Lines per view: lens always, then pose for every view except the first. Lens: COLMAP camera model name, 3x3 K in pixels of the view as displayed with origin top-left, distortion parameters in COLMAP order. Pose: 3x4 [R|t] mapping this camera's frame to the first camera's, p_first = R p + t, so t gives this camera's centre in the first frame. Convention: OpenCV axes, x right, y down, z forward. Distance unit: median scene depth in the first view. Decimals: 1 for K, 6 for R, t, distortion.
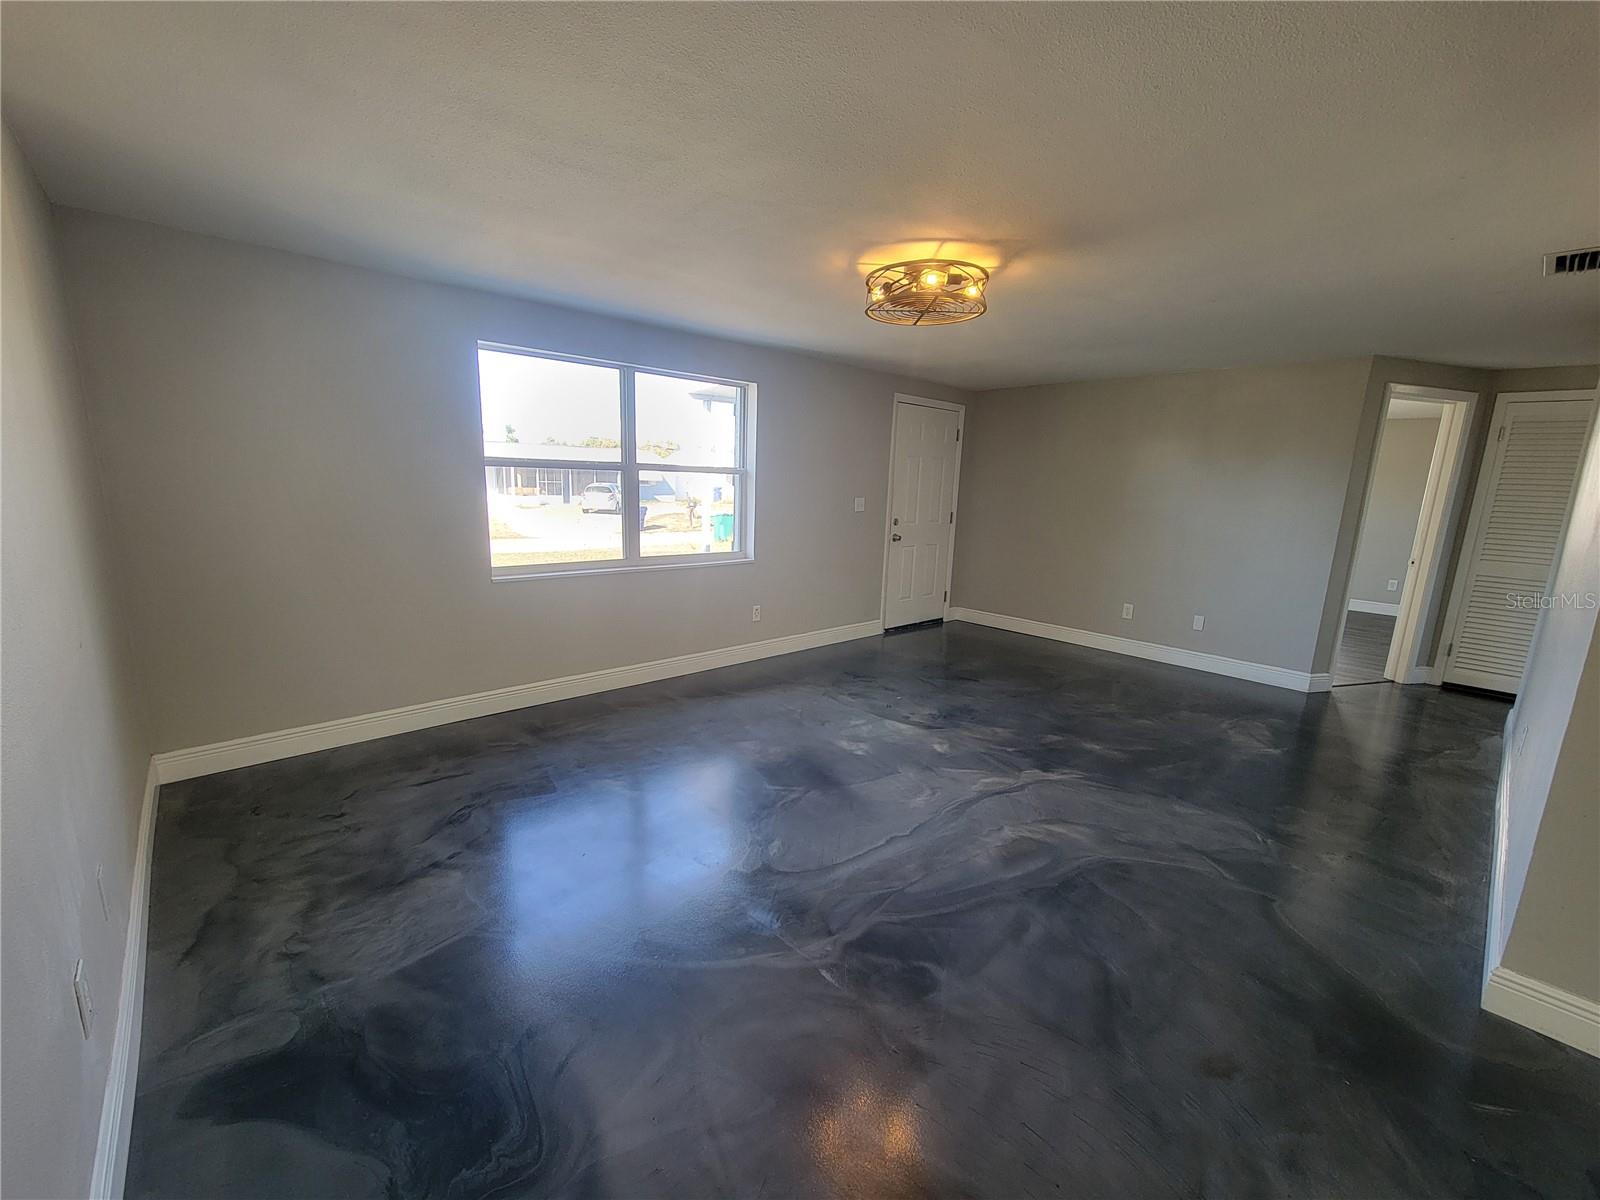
lens RADIAL K [[655.0, 0, 794.8], [0, 655.0, 607.3], [0, 0, 1]] dist [0.001856, -0.001430]
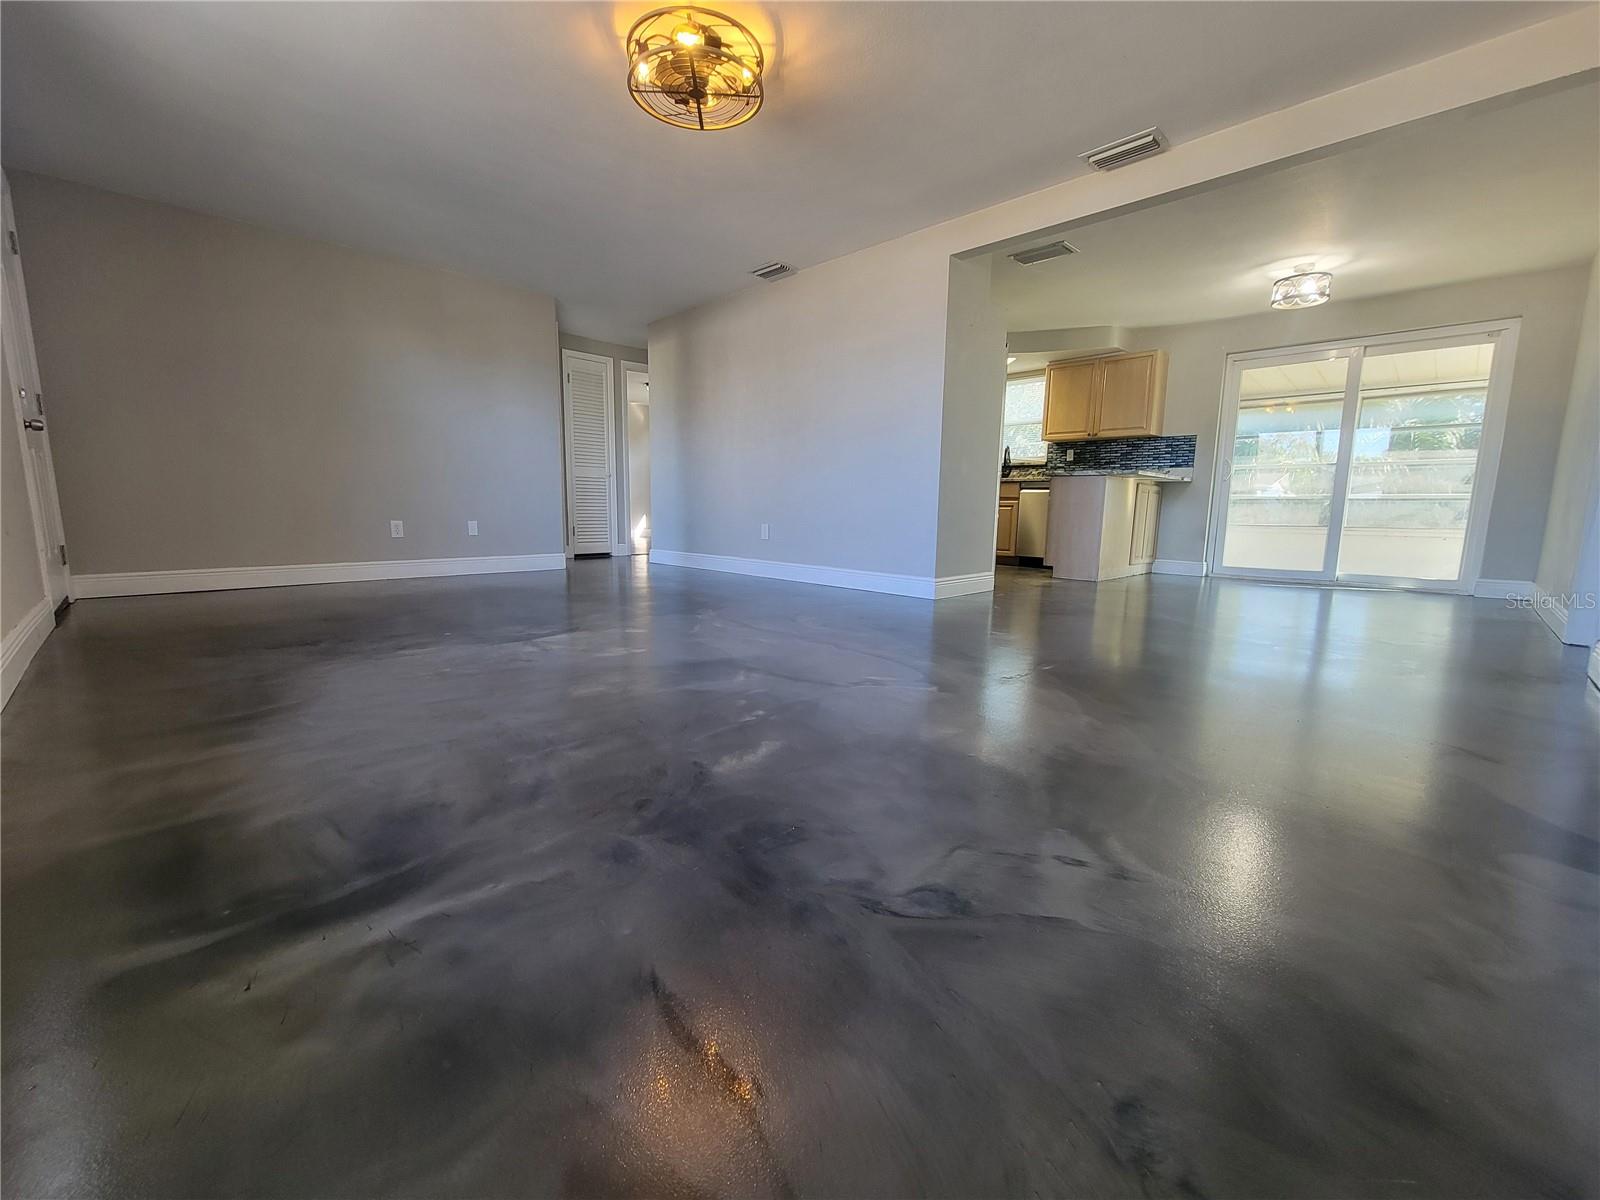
lens RADIAL K [[655.0, 0, 798.5], [0, 655.0, 601.7], [0, 0, 1]] dist [0.001856, -0.001430]
pose [[-0.046222, -0.177778, 0.982984, -0.543744], [0.182617, 0.965949, 0.183284, 0.050710], [-0.982097, 0.187981, -0.012183, 0.677069]]
